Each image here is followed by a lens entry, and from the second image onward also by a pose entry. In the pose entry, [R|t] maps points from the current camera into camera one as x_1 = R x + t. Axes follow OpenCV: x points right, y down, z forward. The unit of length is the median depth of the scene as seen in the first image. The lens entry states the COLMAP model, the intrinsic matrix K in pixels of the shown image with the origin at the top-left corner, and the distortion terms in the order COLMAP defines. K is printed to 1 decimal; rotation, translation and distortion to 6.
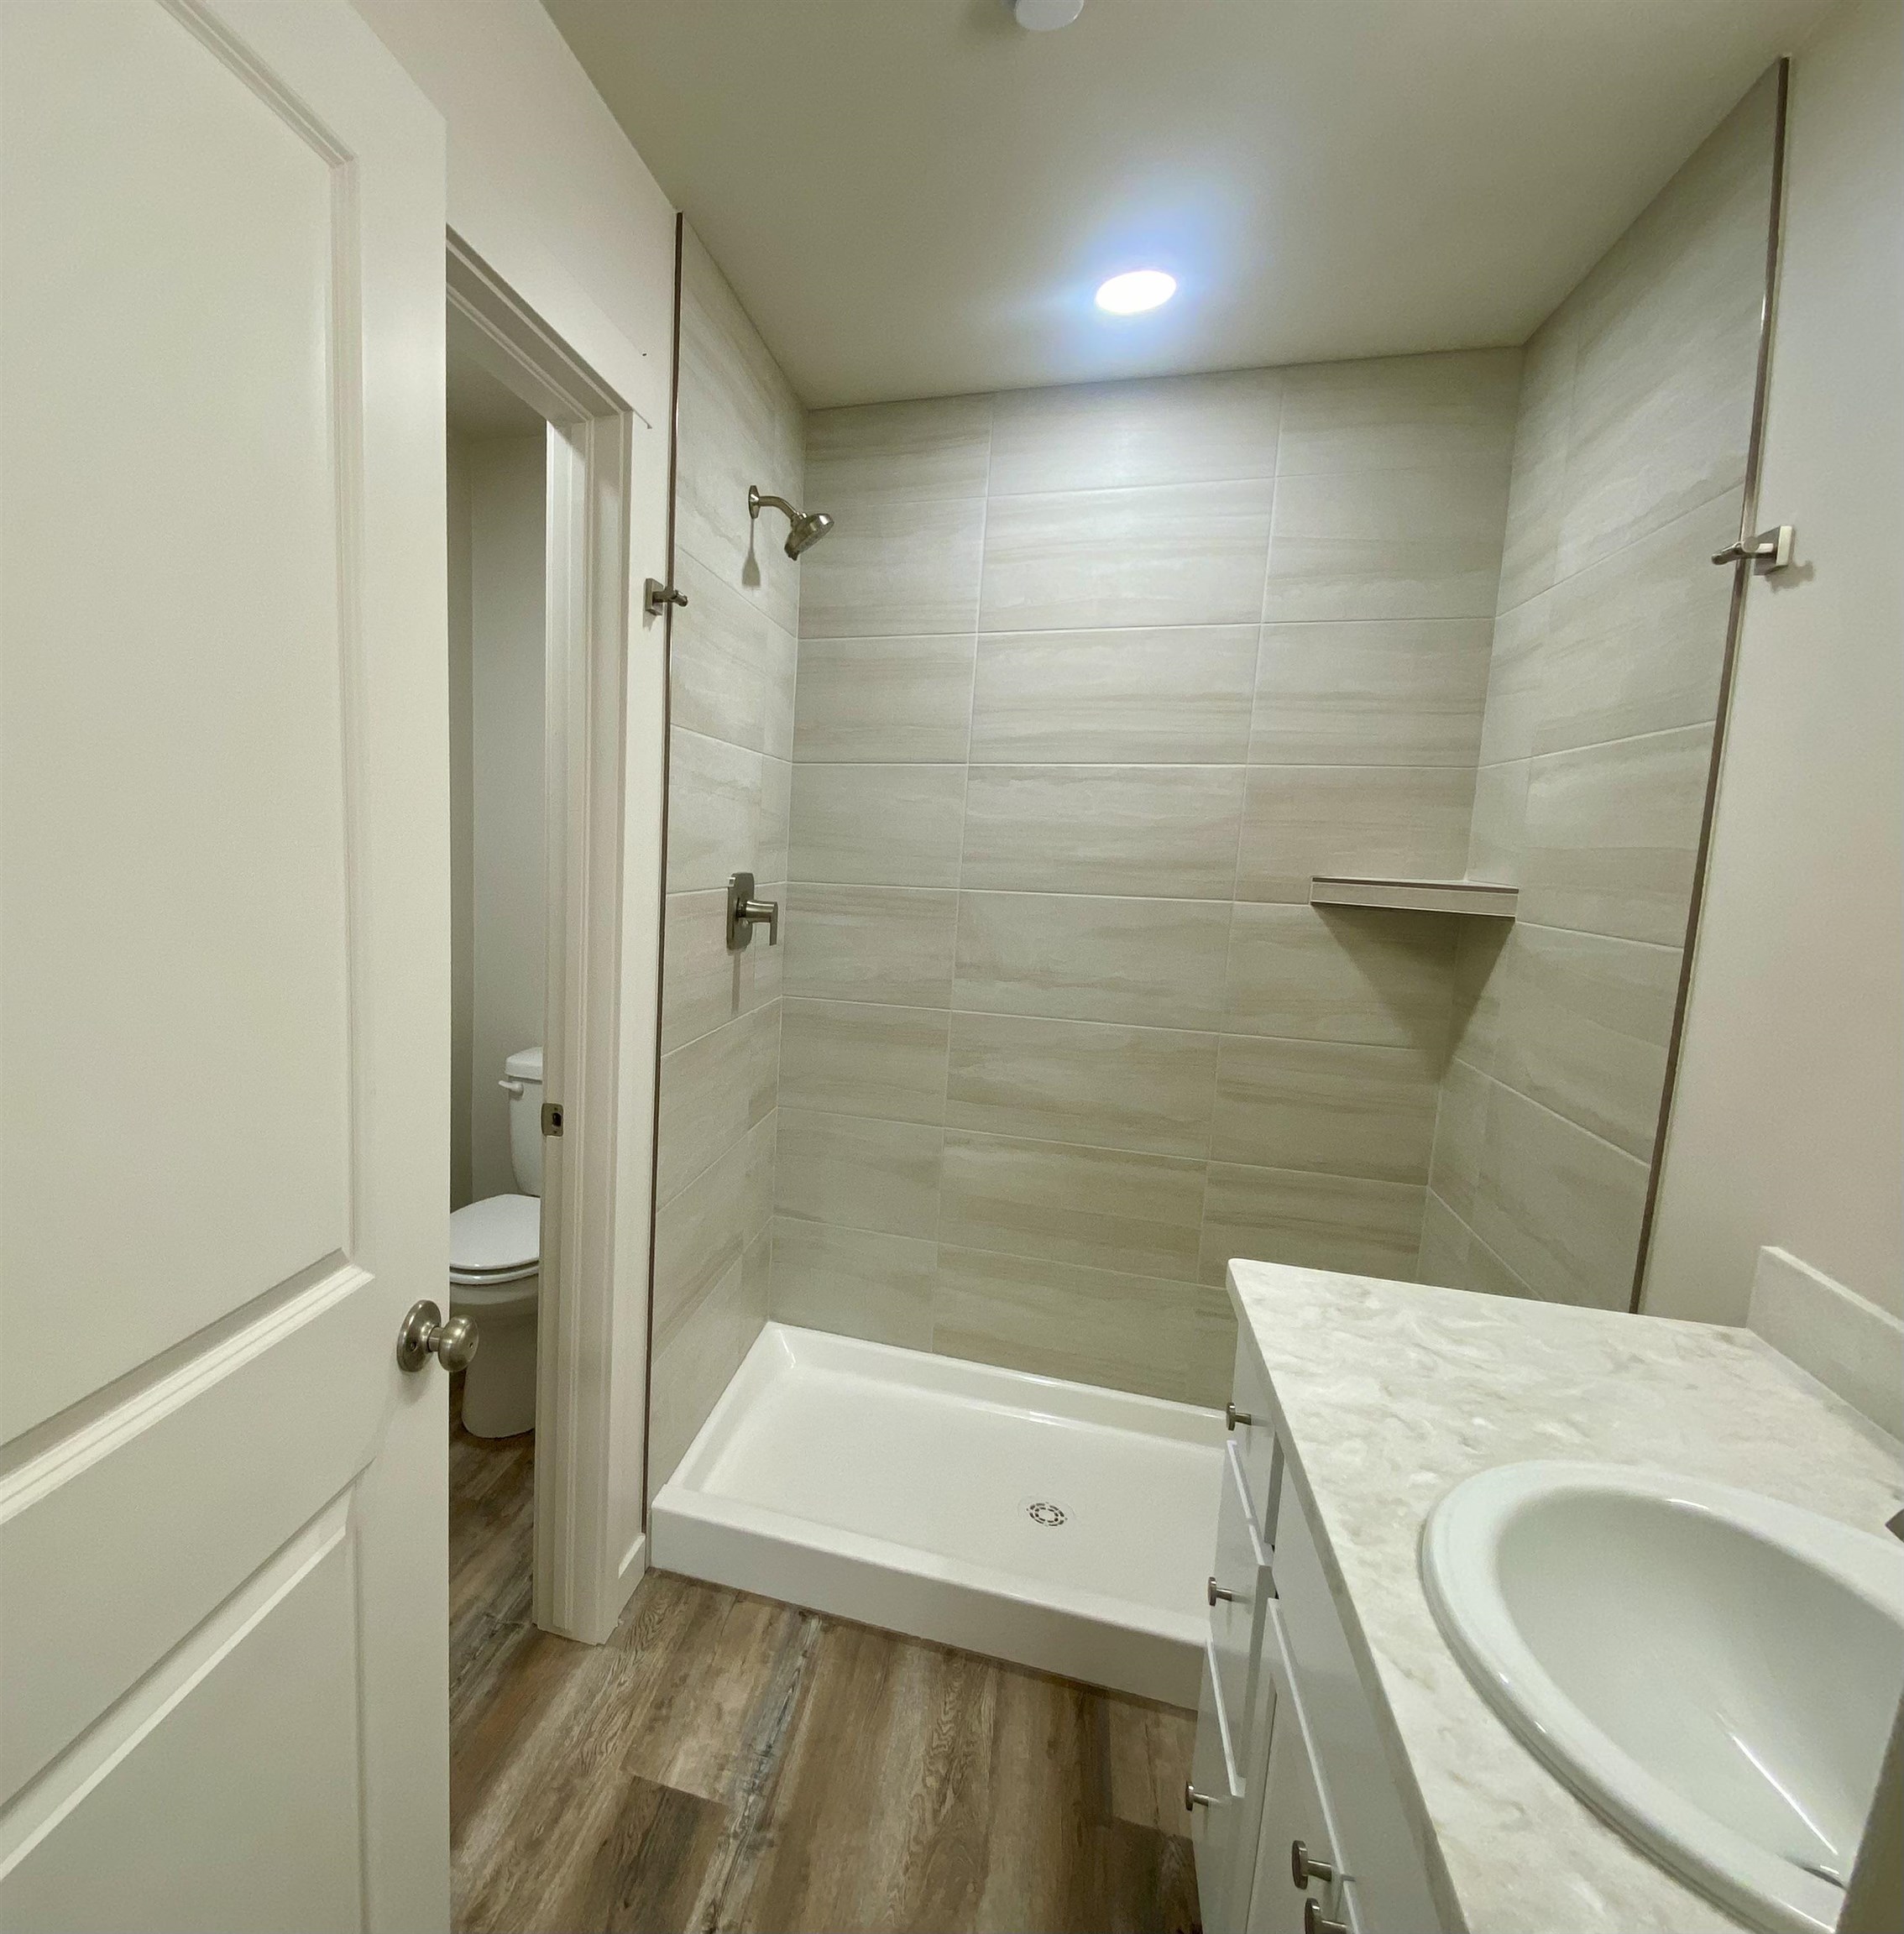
lens RADIAL K [[1130.7, 0, 875.4], [0, 1130.7, 978.9], [0, 0, 1]] dist [0.136646, -0.082044]
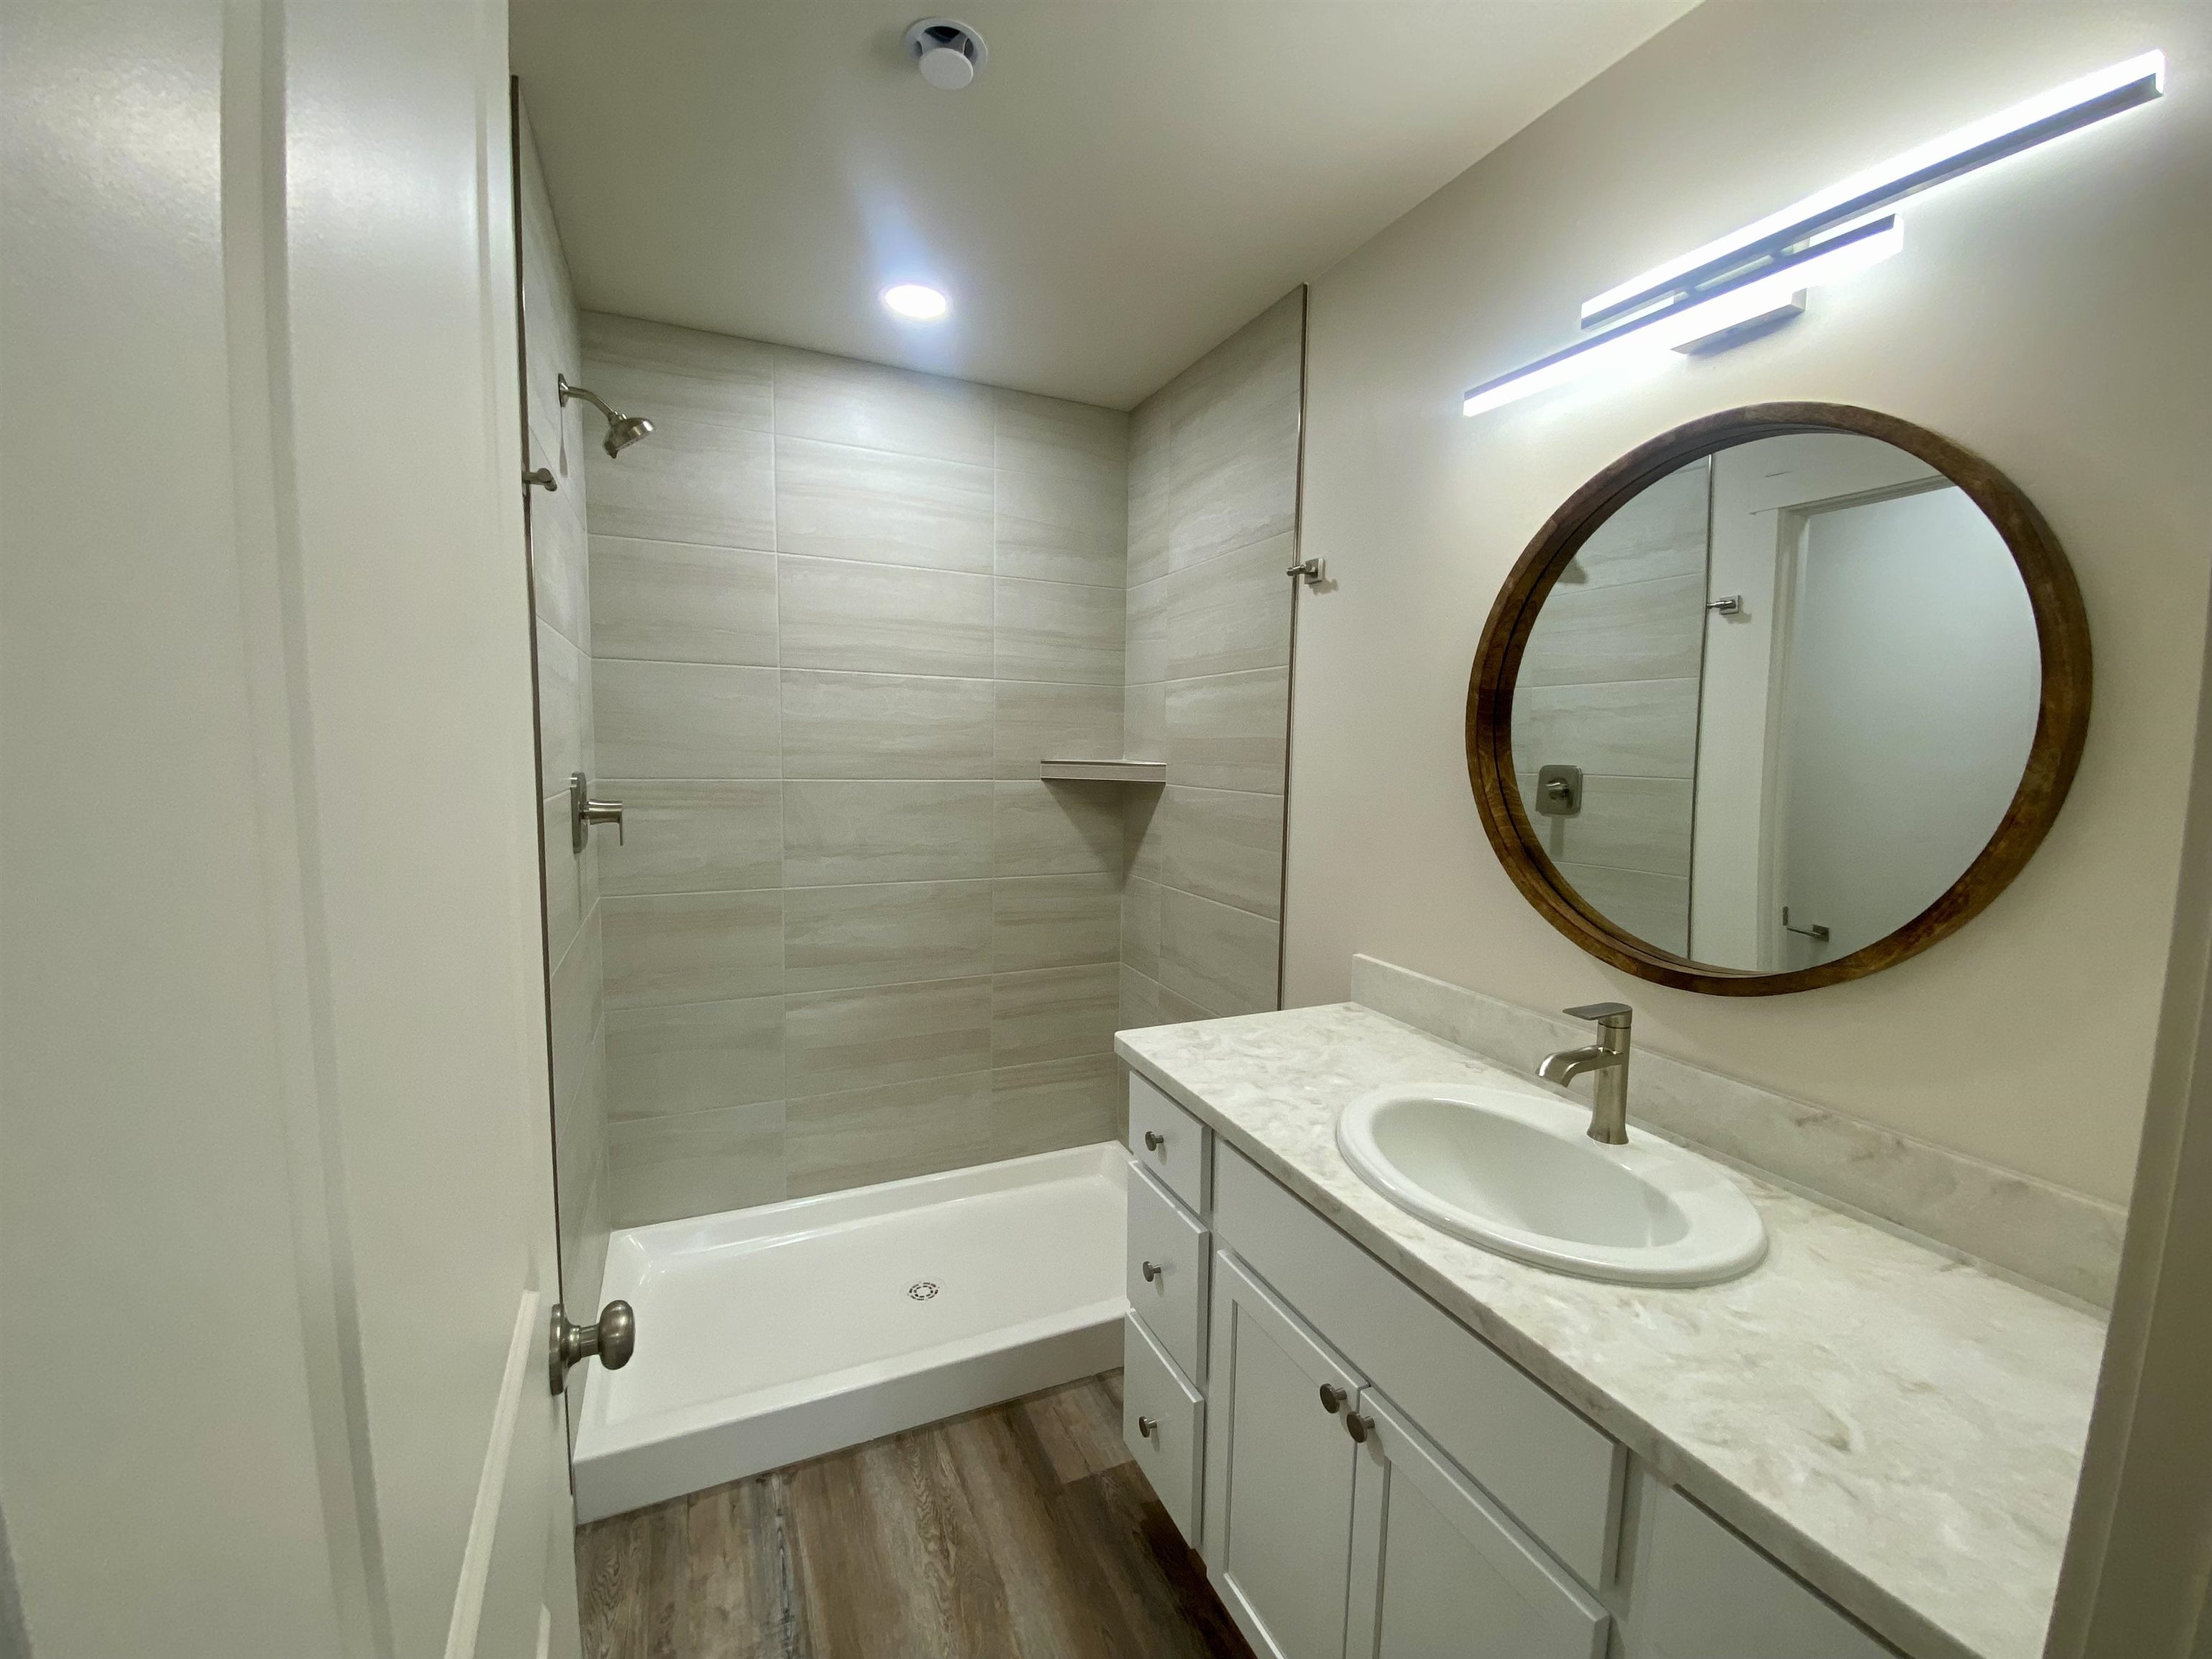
lens RADIAL K [[907.8, 0, 1106.0], [0, 907.8, 829.5], [0, 0, 1]] dist [0.134898, -0.049100]
pose [[0.764679, -0.084741, 0.638816, -0.302895], [0.092906, 0.995457, 0.020841, -0.021738], [-0.637679, 0.043413, 0.769078, 0.108900]]
